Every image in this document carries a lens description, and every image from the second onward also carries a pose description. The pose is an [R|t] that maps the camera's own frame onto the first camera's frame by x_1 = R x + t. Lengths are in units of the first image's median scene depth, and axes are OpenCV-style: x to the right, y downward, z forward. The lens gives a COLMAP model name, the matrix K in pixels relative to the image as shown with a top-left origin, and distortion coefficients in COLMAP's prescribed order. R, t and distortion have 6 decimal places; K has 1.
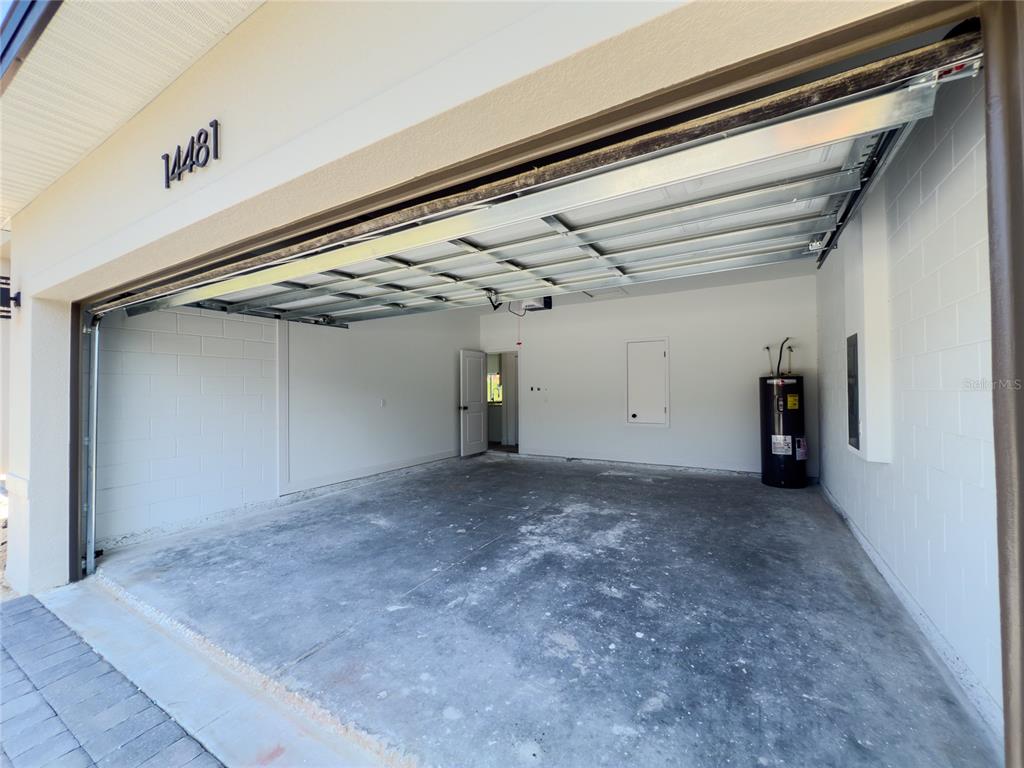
lens RADIAL K [[406.4, 0, 516.6], [0, 406.4, 382.2], [0, 0, 1]] dist [0.004267, 0.000334]
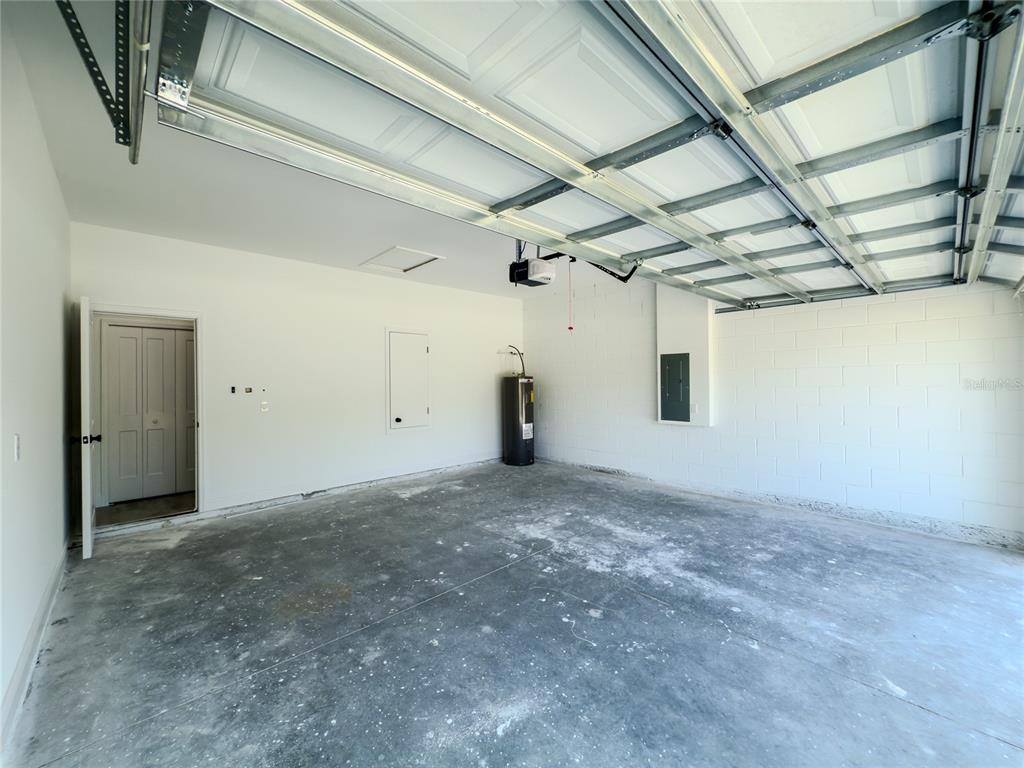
lens RADIAL K [[406.4, 0, 514.8], [0, 406.4, 382.4], [0, 0, 1]] dist [0.004267, 0.000334]
pose [[0.291298, 0.003106, 0.956627, -0.810696], [-0.010220, 0.999948, -0.000134, 0.005751], [-0.956578, -0.009738, 0.291315, 0.970979]]
